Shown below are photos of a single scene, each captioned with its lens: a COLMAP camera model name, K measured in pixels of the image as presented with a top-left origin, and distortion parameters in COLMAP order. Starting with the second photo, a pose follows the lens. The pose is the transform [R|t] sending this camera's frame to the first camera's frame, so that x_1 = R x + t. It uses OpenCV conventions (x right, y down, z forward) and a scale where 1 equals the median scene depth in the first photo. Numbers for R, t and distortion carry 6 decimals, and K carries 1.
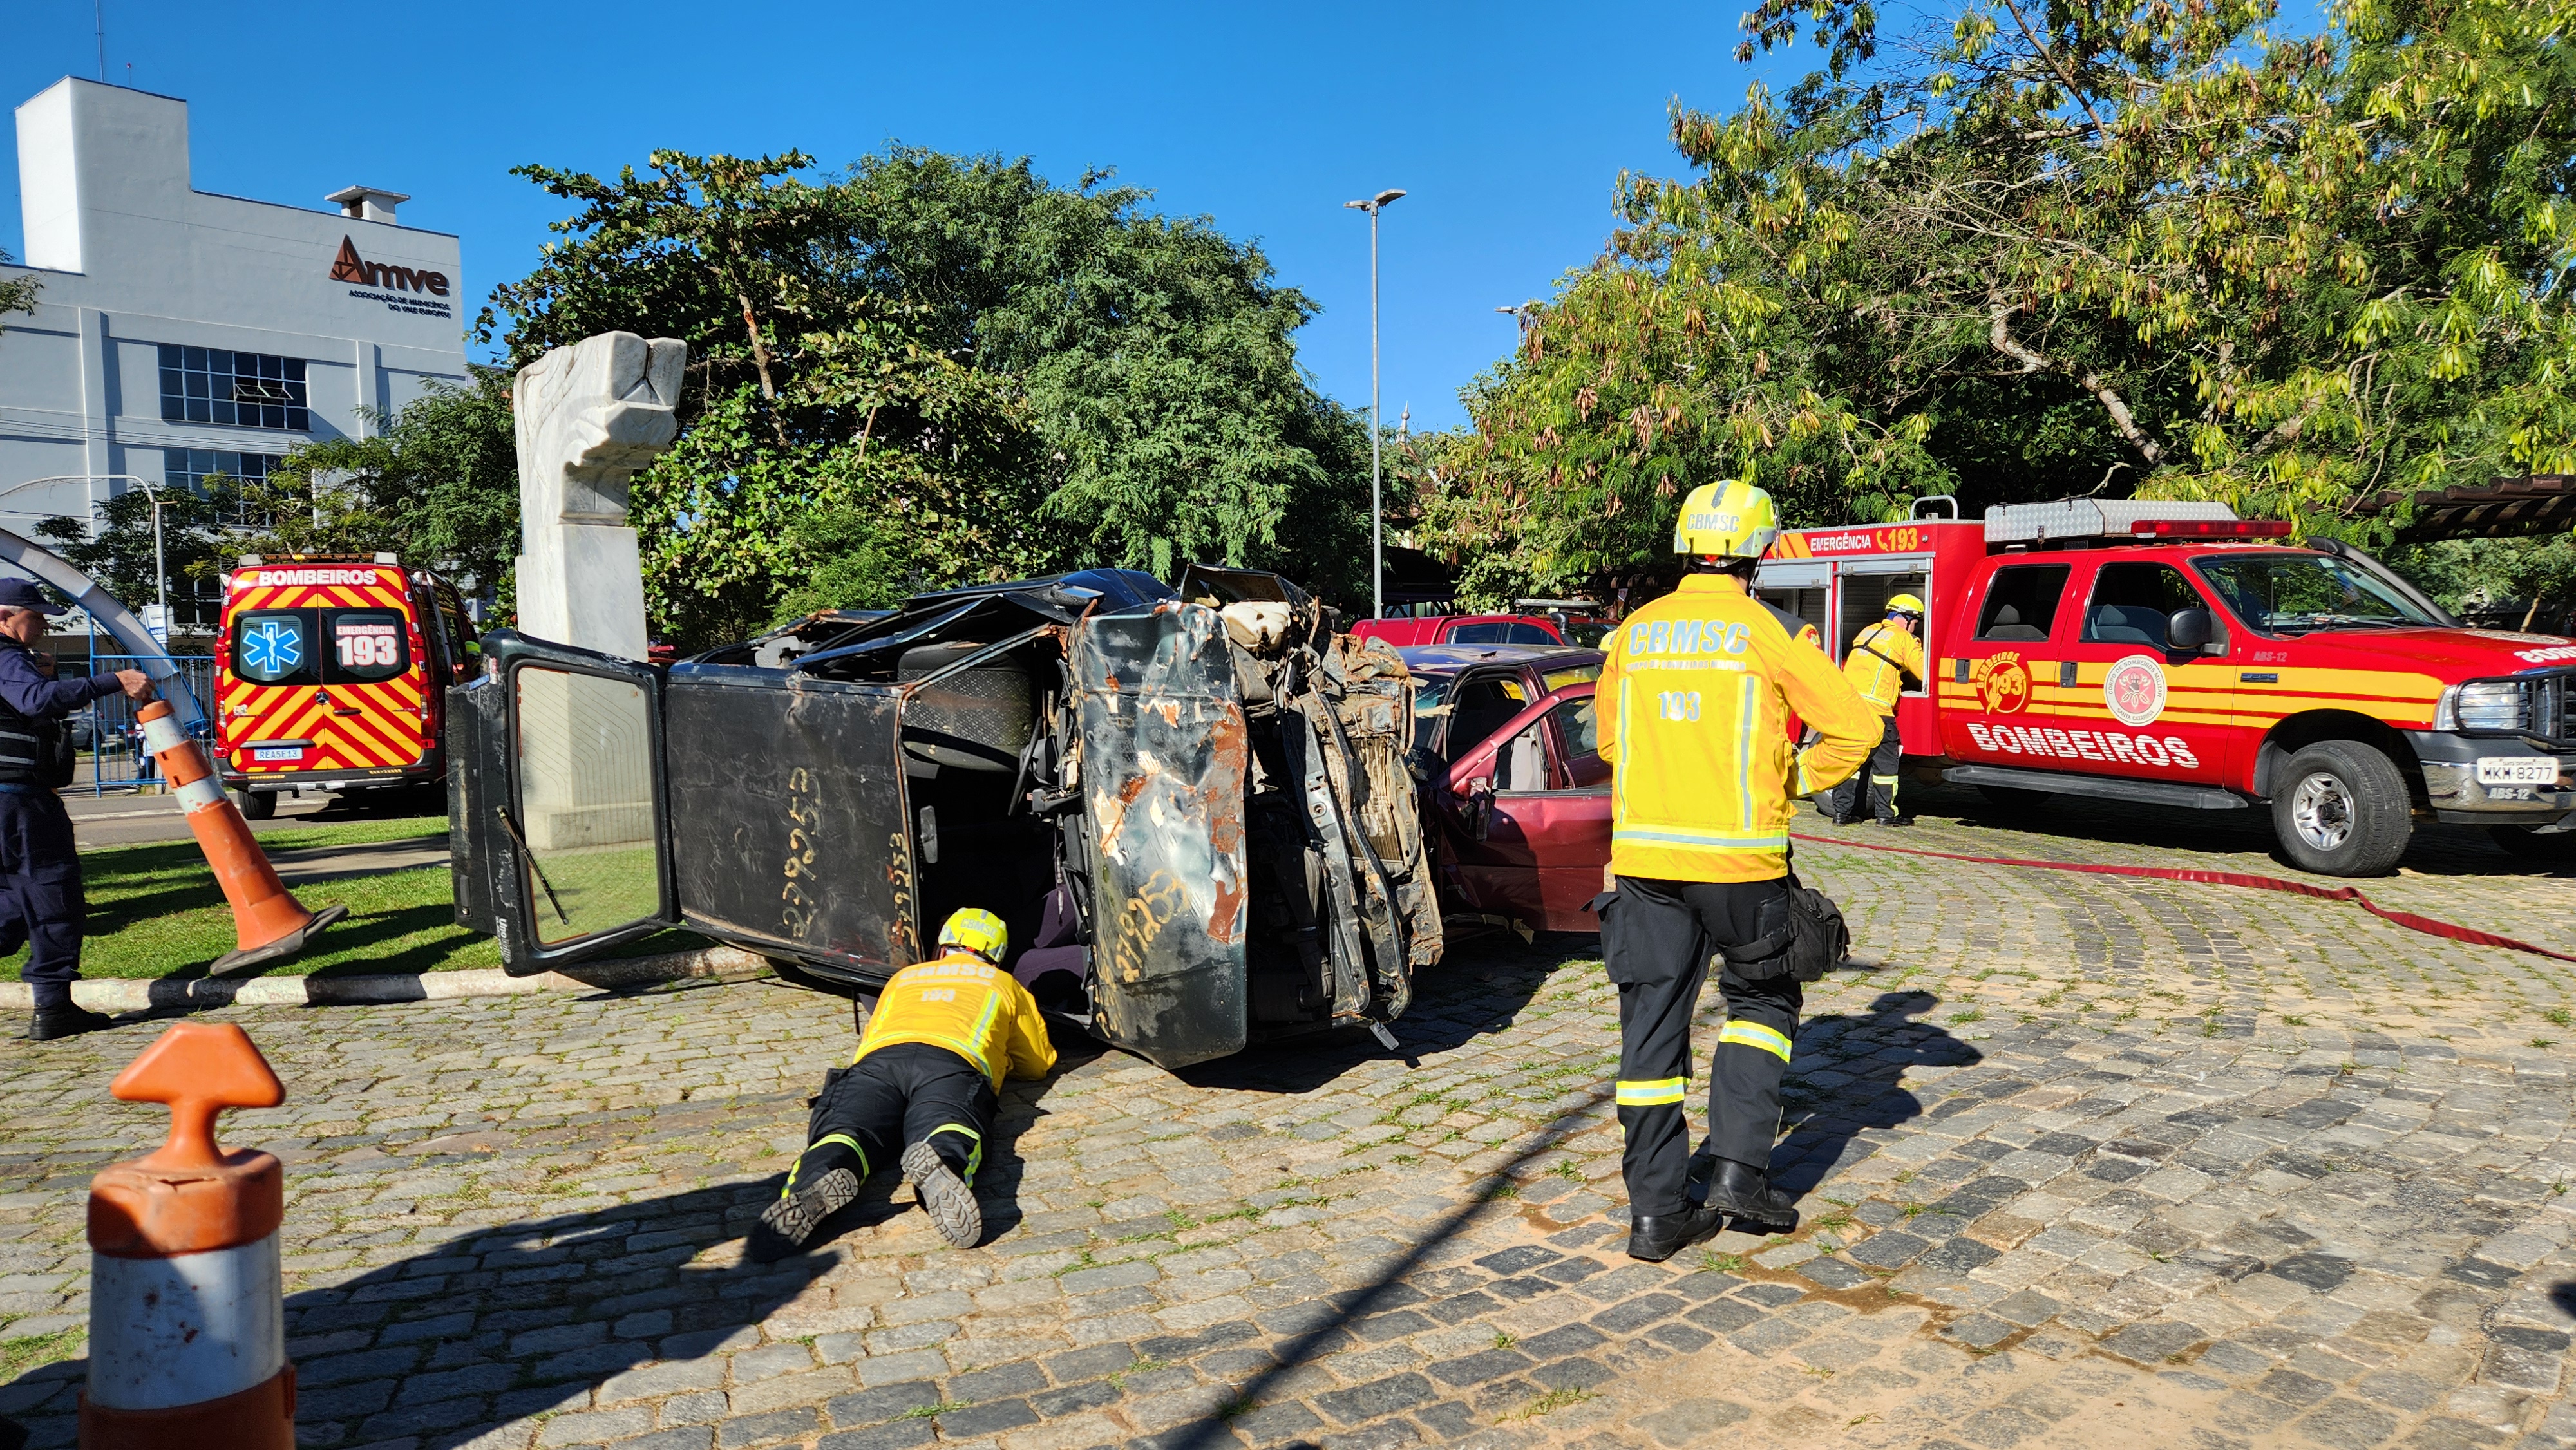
lens RADIAL K [[1695.2, 0, 1307.1], [0, 1695.2, 738.0], [0, 0, 1]] dist [0.050689, -0.032524]
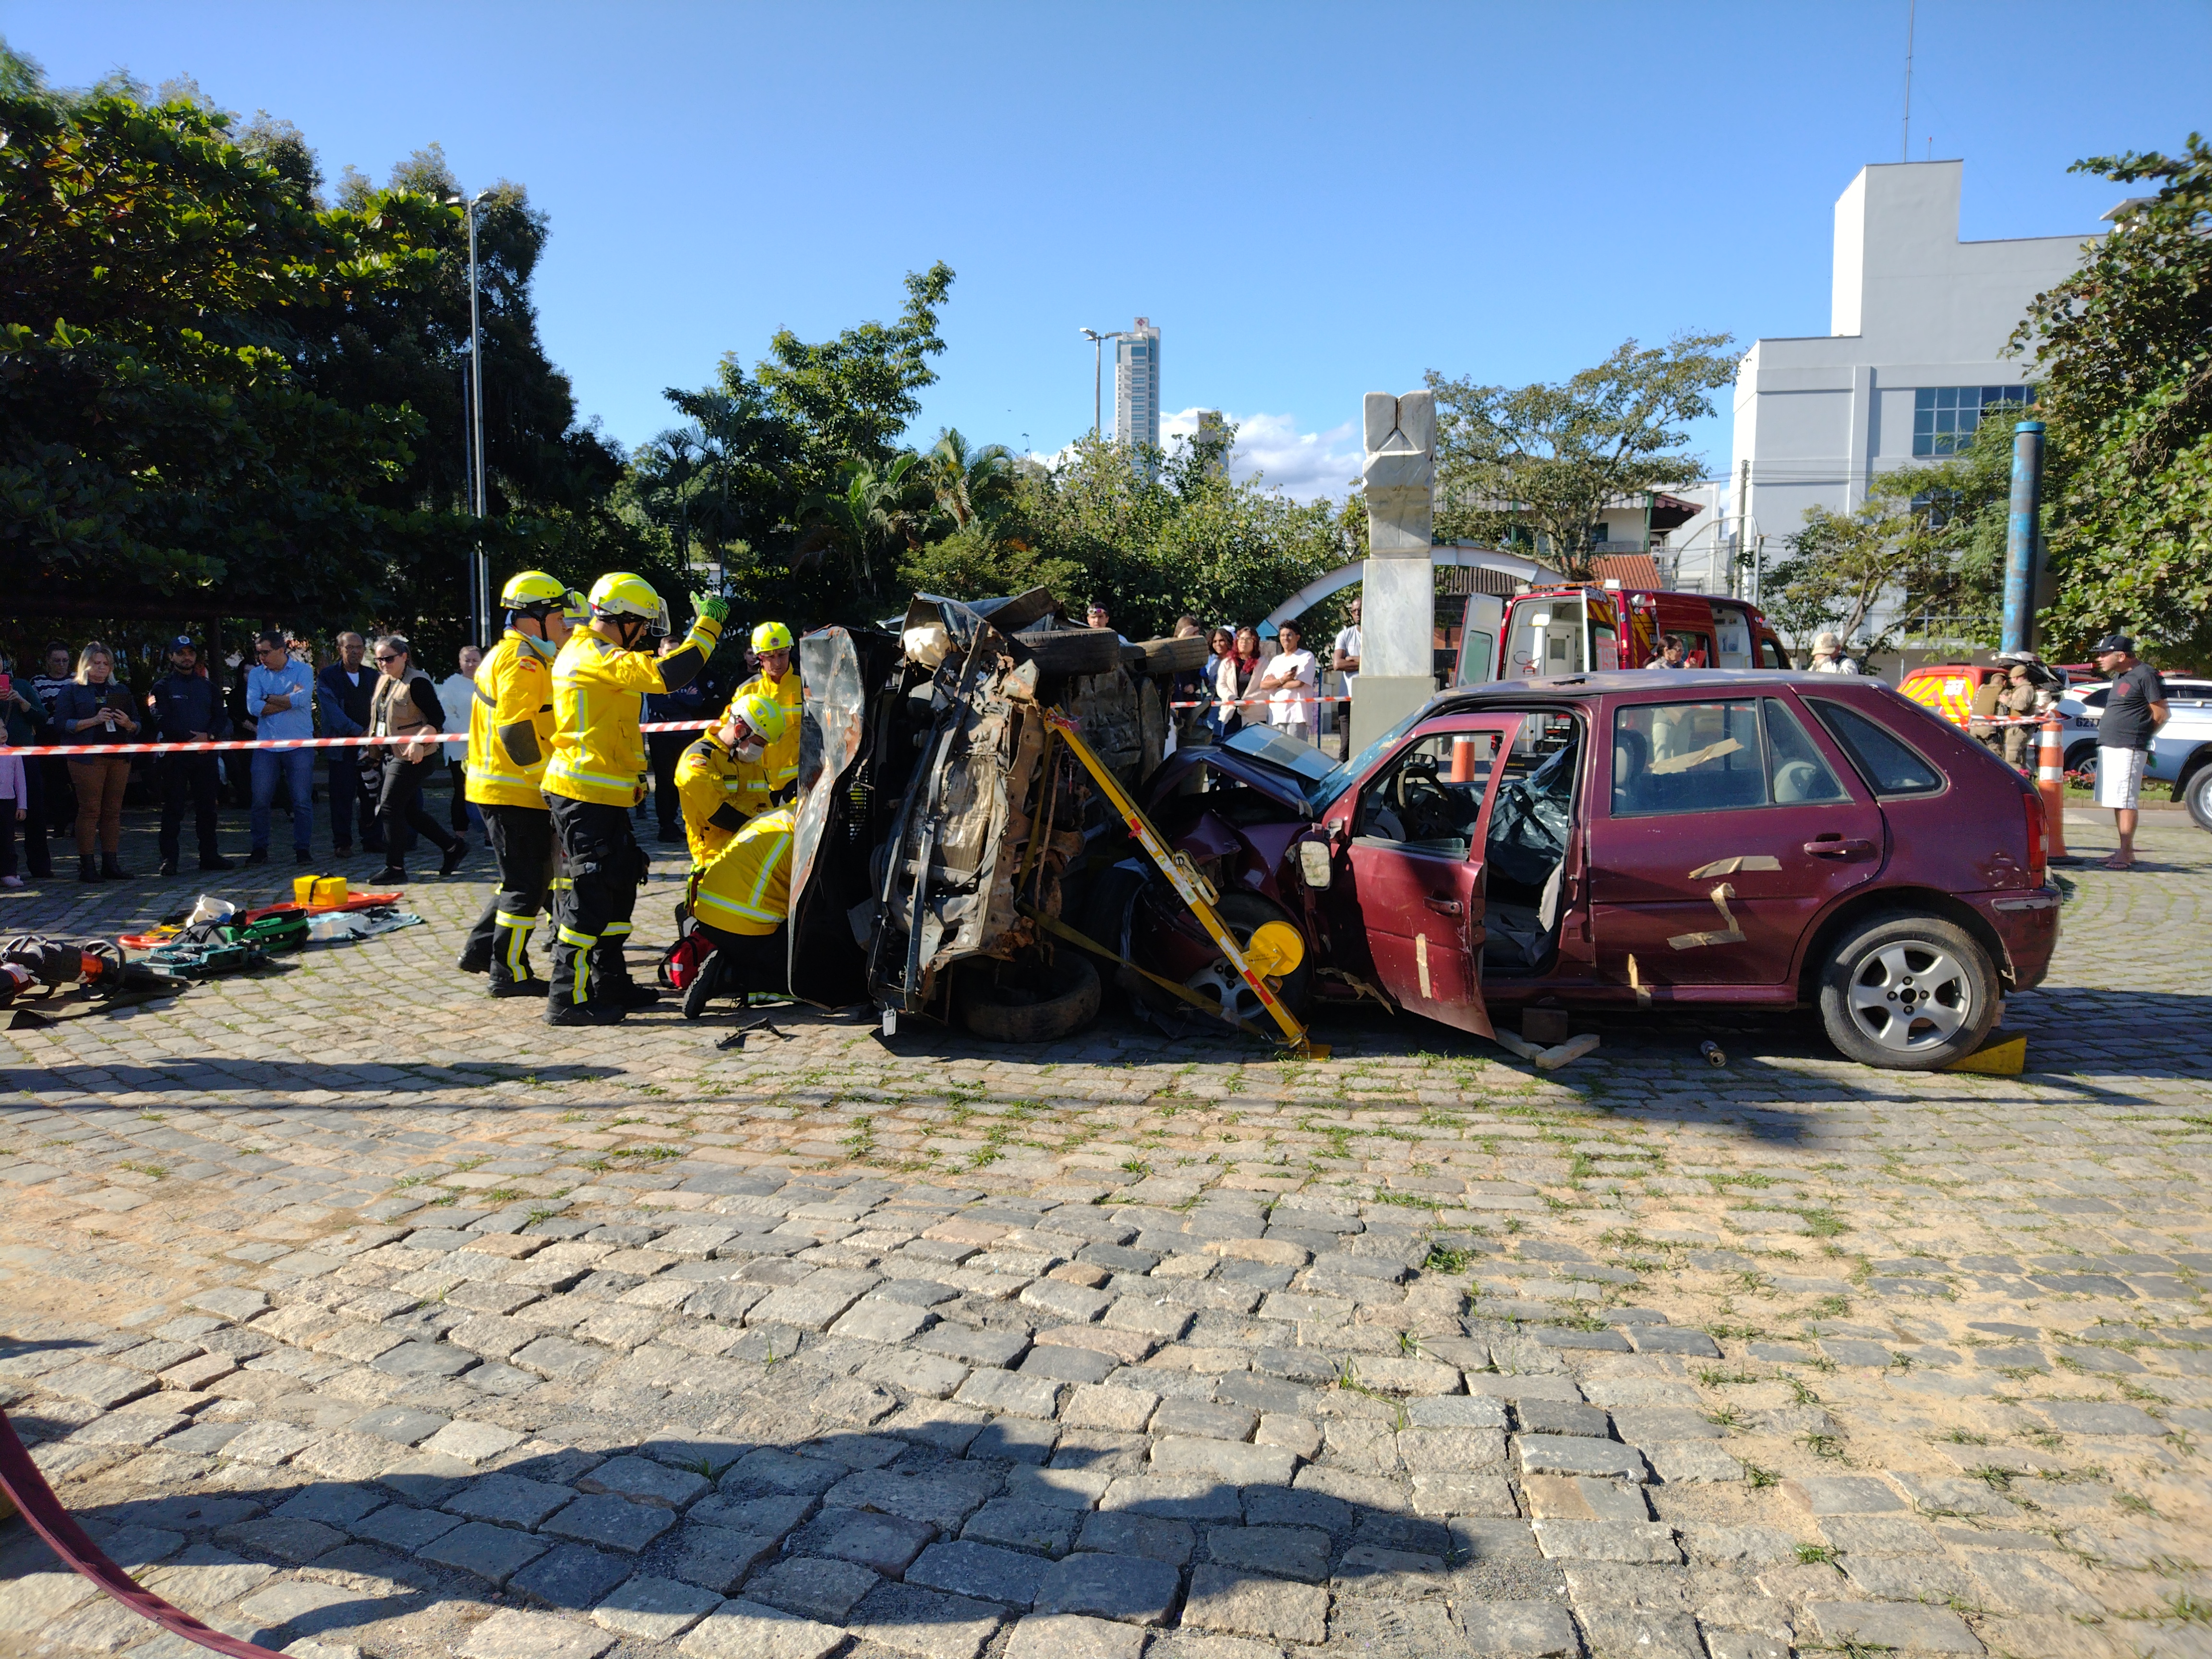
lens RADIAL K [[1622.4, 0, 1093.8], [0, 1622.4, 870.1], [0, 0, 1]] dist [0.033321, -0.045539]
pose [[0.429881, 0.126464, -0.893985, 0.307435], [-0.059469, 0.991958, 0.111727, -0.014594], [0.900925, 0.005135, 0.433944, 0.193630]]
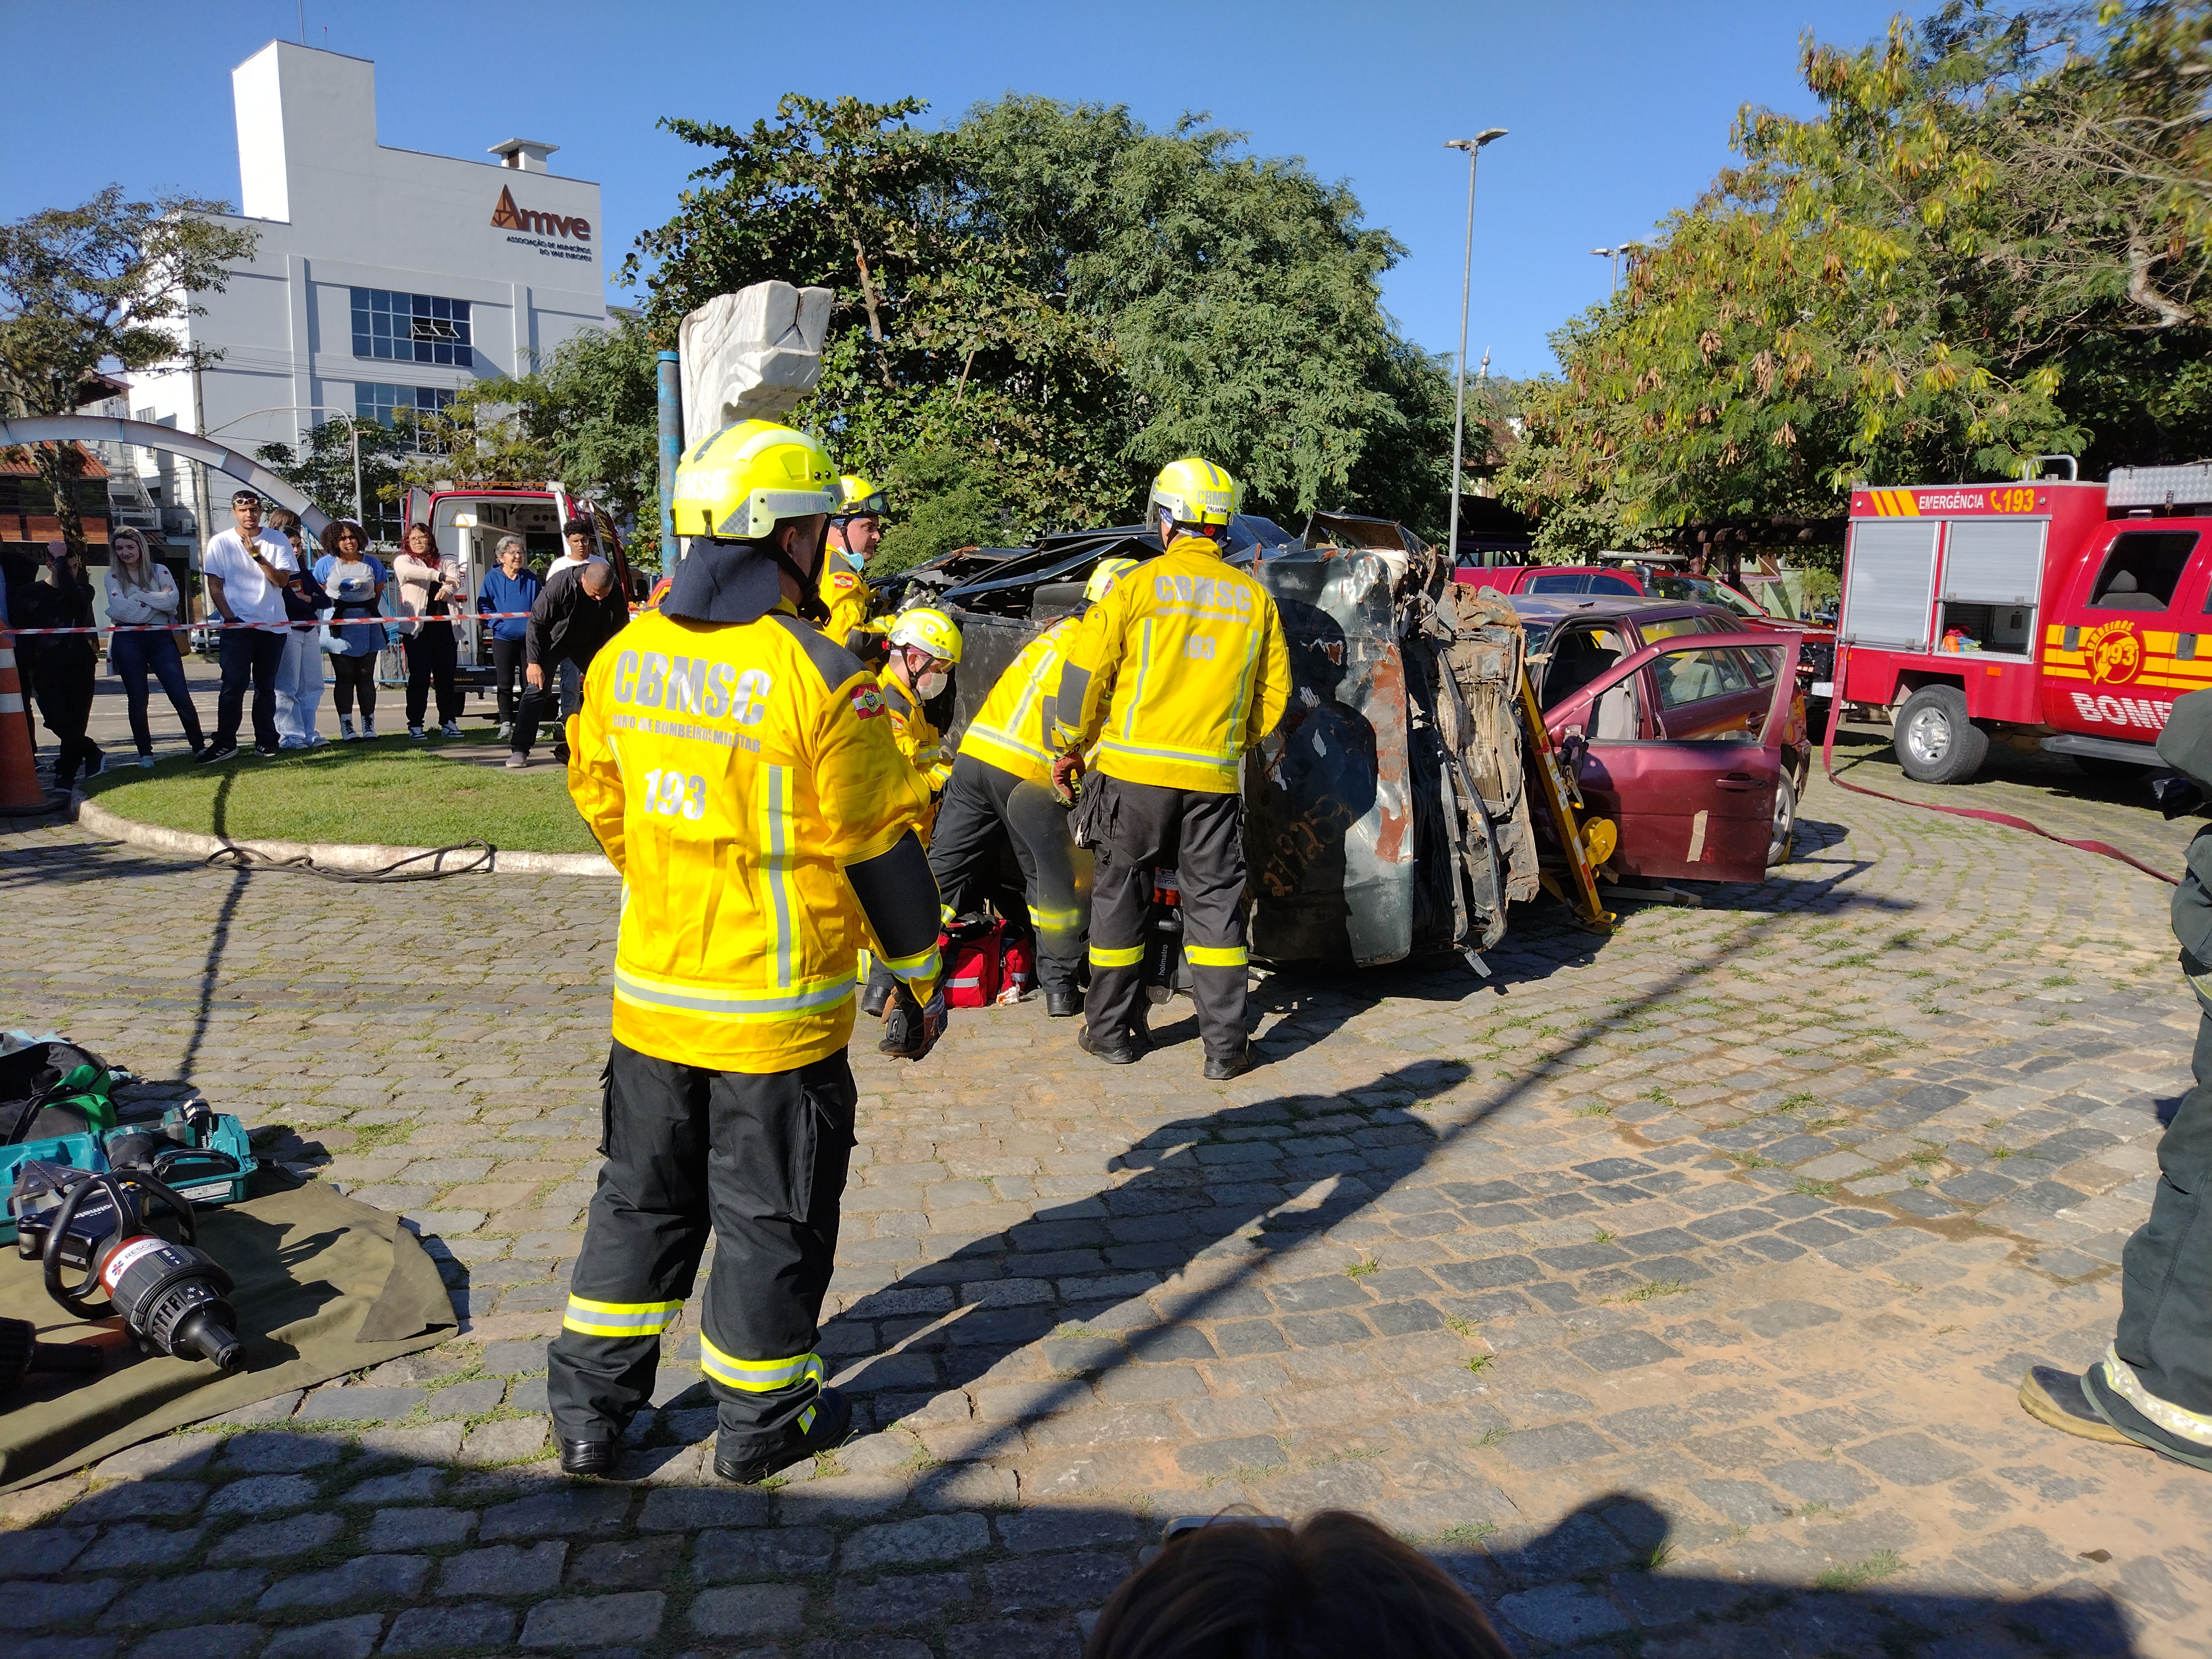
lens RADIAL K [[1622.4, 0, 1113.7], [0, 1622.4, 845.8], [0, 0, 1]] dist [0.033321, -0.045539]
pose [[0.987962, 0.054013, -0.144962, -0.010972], [-0.038746, 0.993595, 0.106151, 0.000565], [0.149767, -0.099257, 0.983727, -0.010853]]
